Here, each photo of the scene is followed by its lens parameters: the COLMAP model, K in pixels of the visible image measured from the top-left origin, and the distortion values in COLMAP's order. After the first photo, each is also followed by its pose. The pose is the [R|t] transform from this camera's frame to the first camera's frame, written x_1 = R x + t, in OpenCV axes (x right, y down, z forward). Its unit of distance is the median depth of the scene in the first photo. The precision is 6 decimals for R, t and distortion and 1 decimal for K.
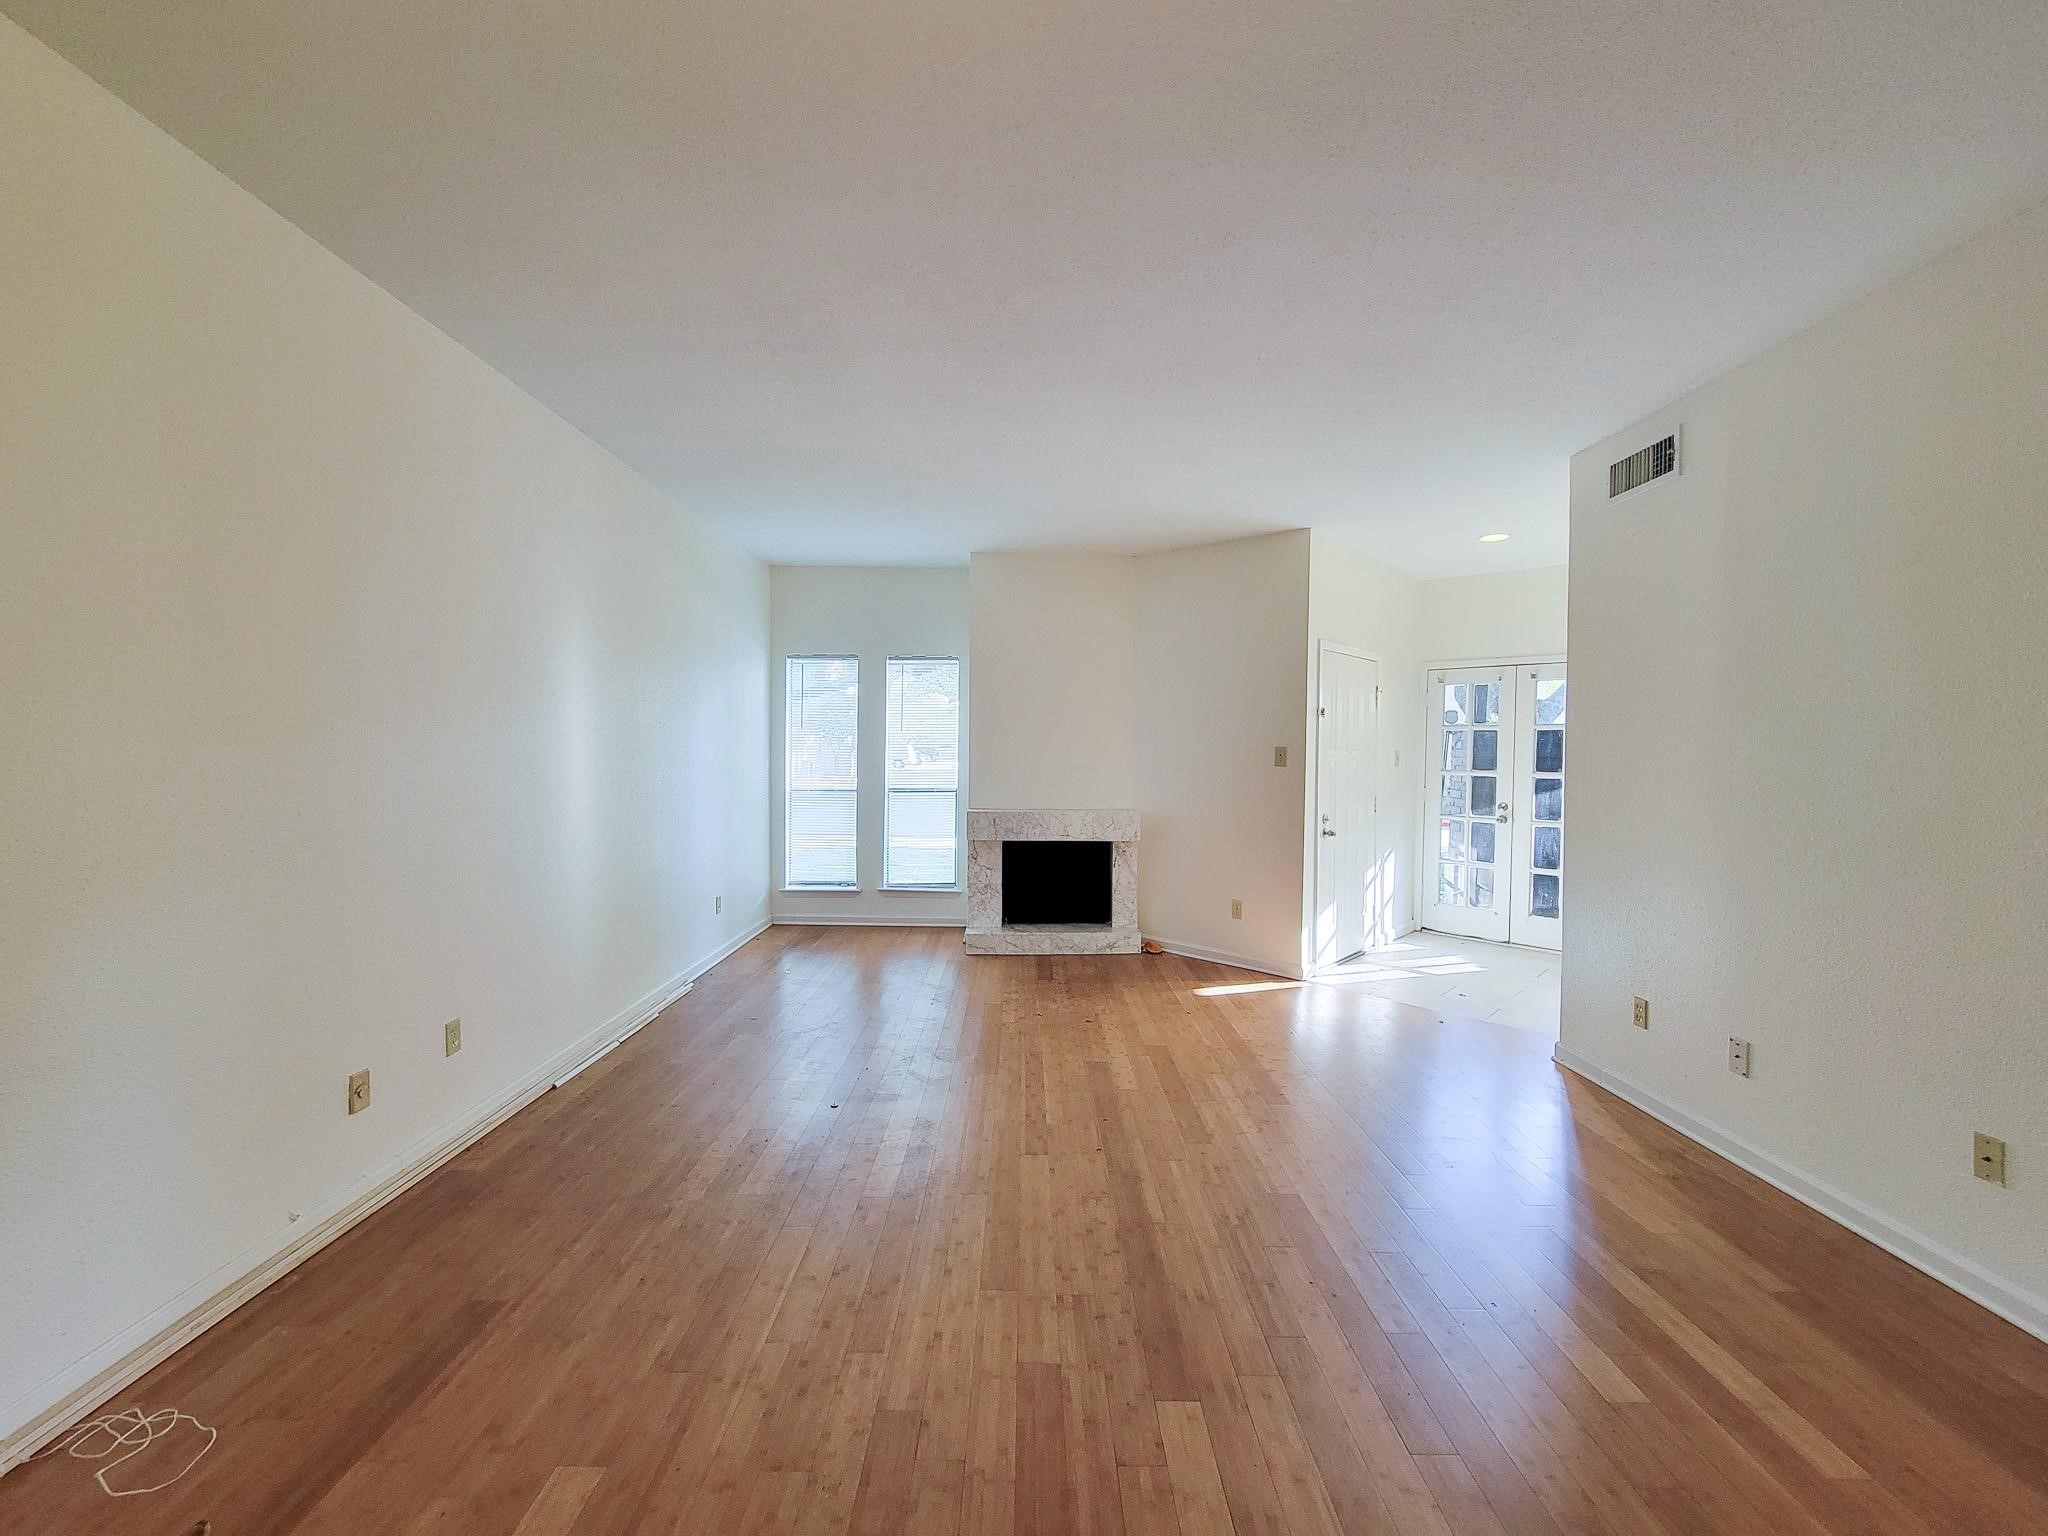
lens RADIAL K [[831.9, 0, 1025.8], [0, 831.9, 761.2], [0, 0, 1]] dist [0.001428, 0.000065]
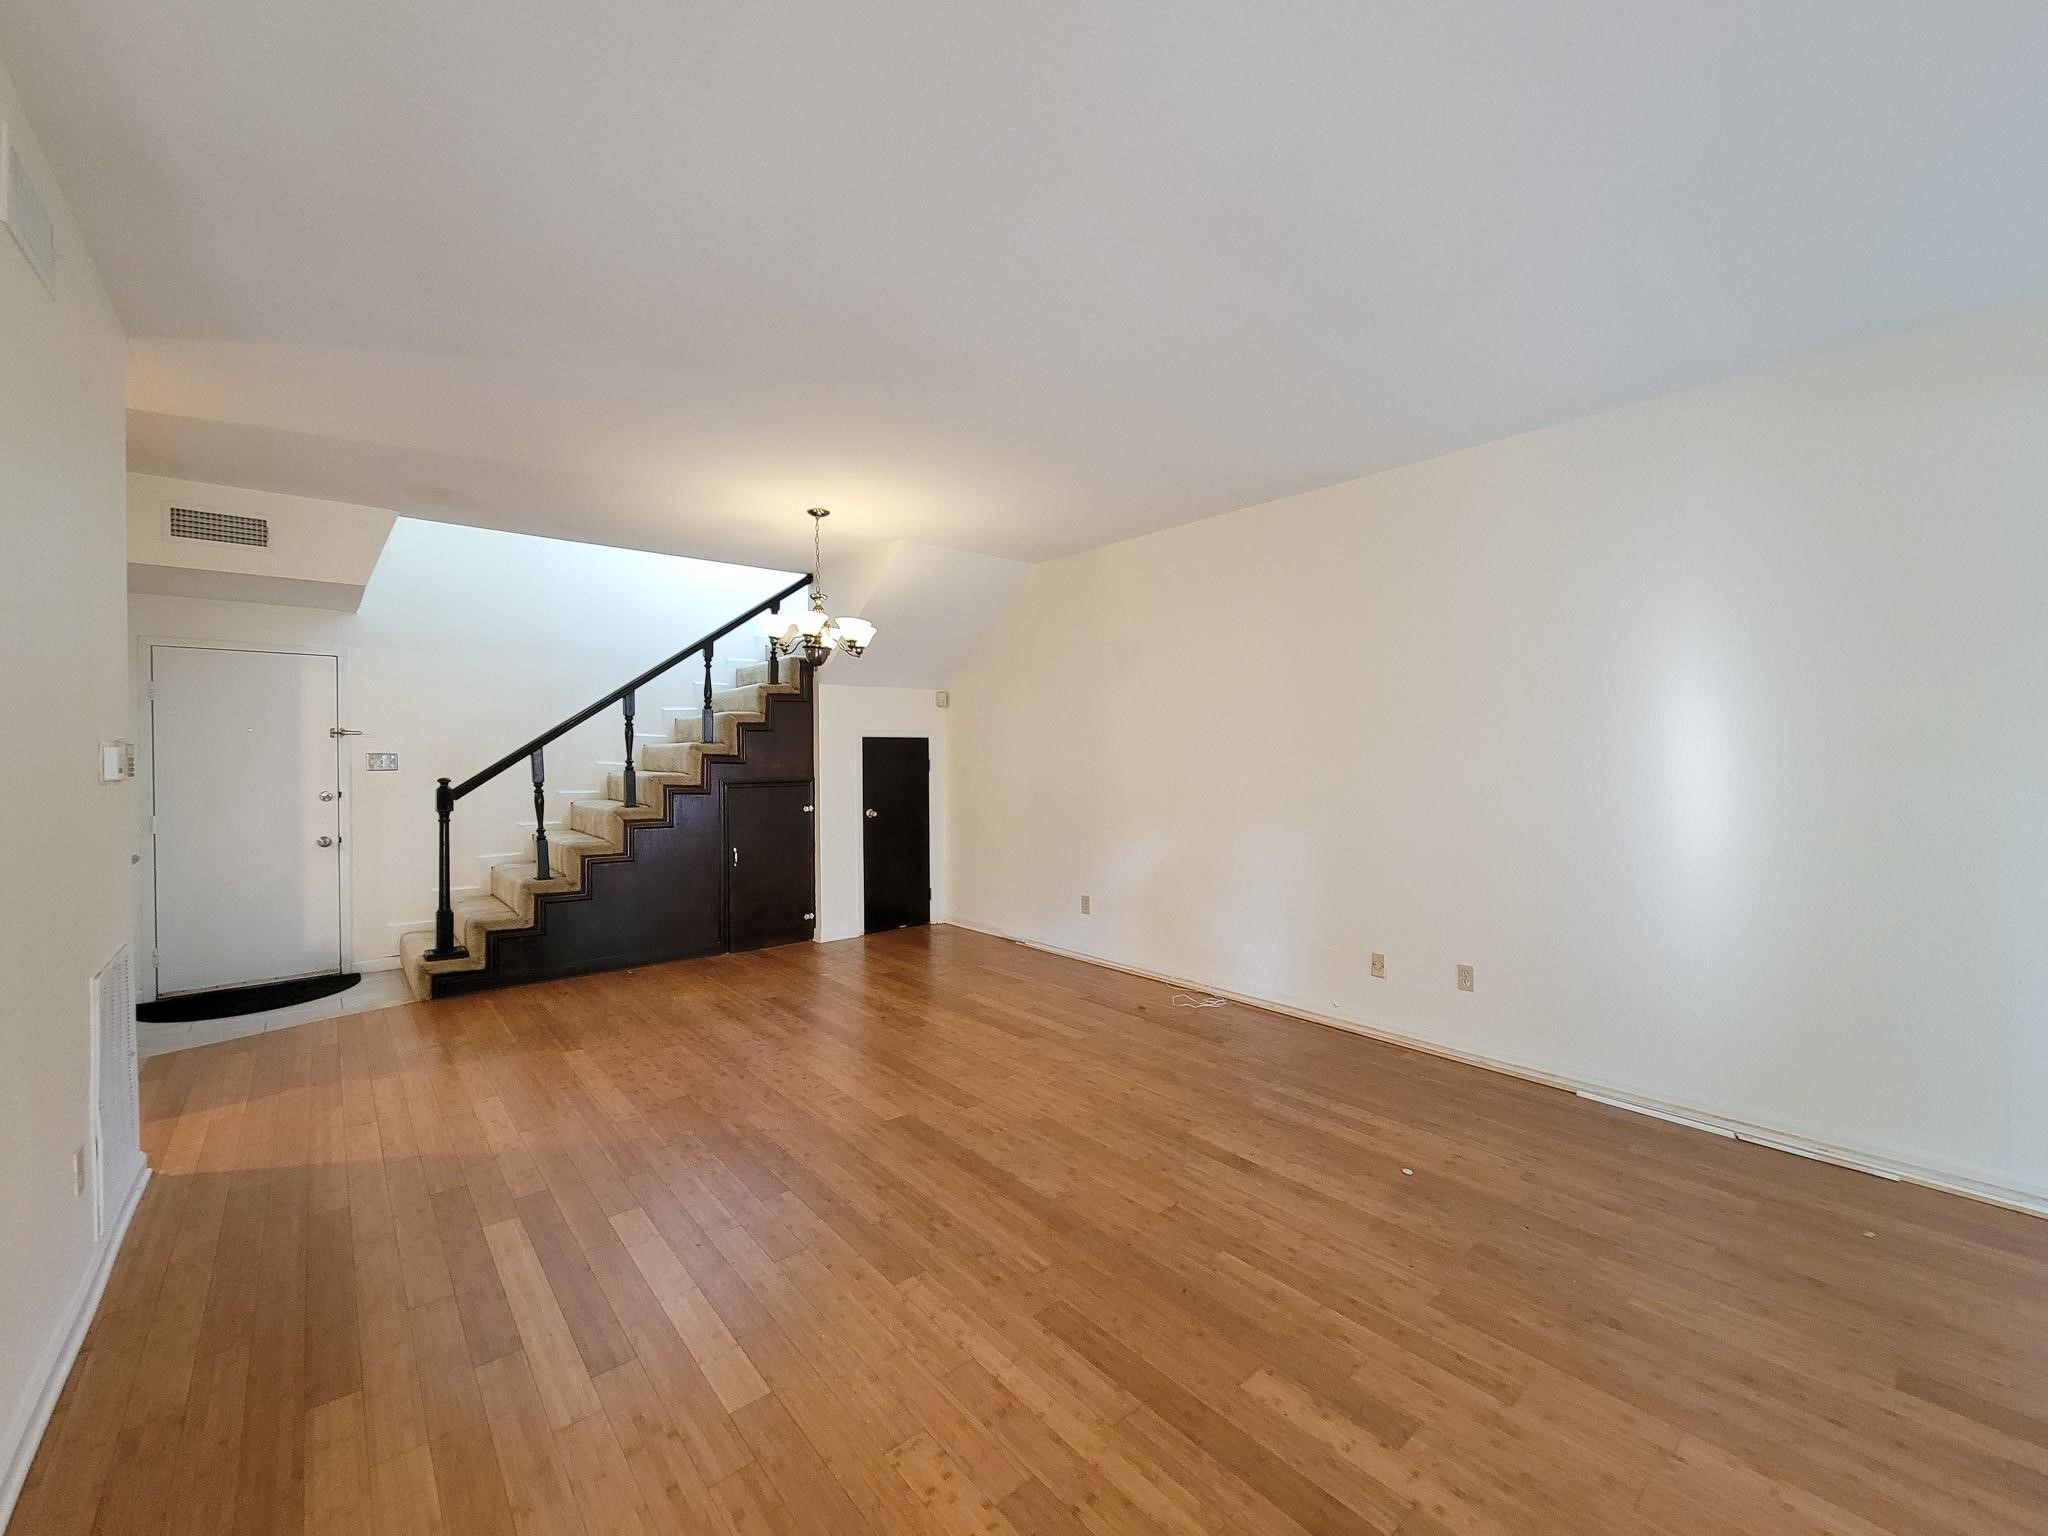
lens RADIAL K [[831.9, 0, 1017.4], [0, 831.9, 764.2], [0, 0, 1]] dist [0.001428, 0.000065]
pose [[-0.766906, -0.003072, -0.641752, 0.838357], [-0.016628, 0.999748, 0.015085, -0.014477], [0.641544, 0.022240, -0.766764, 1.861625]]
